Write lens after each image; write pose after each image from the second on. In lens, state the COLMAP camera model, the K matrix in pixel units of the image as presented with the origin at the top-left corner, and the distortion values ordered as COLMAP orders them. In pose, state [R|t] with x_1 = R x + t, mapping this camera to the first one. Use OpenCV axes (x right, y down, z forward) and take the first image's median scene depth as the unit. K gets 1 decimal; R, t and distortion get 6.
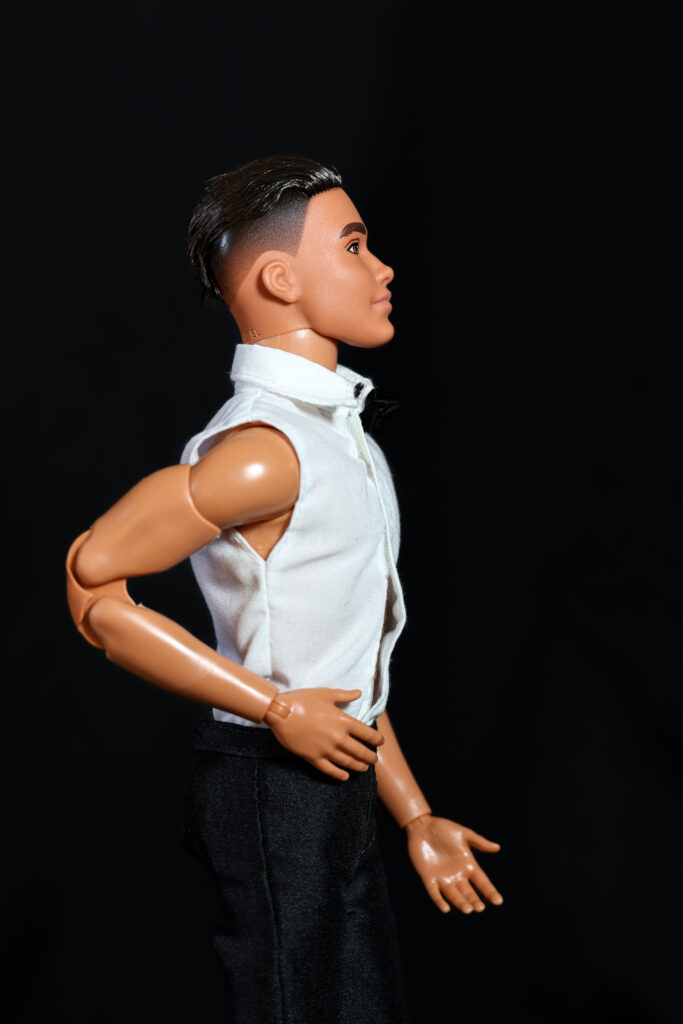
lens RADIAL K [[5372.4, 0, 341.5], [0, 5372.4, 512.0], [0, 0, 1]] dist [0.298333, 0.803436]
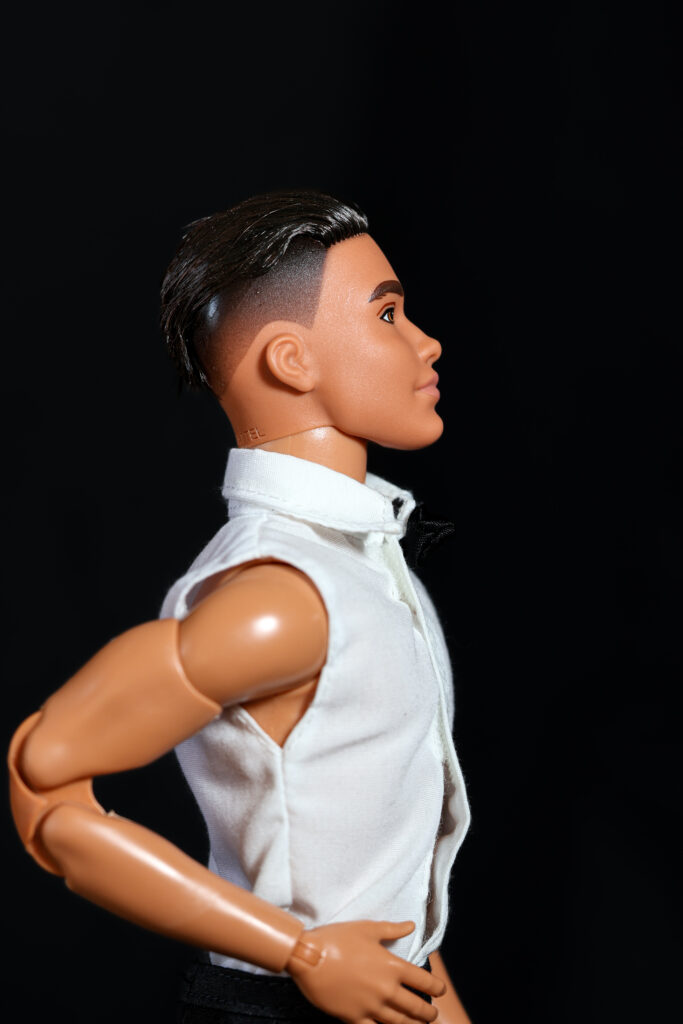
lens RADIAL K [[5372.4, 0, 341.5], [0, 5372.4, 512.0], [0, 0, 1]] dist [0.298333, 0.803436]
pose [[0.998812, -0.019317, 0.044747, -0.037599], [0.019377, 0.999812, -0.000923, -0.021792], [-0.044721, 0.001789, 0.998998, 0.269002]]
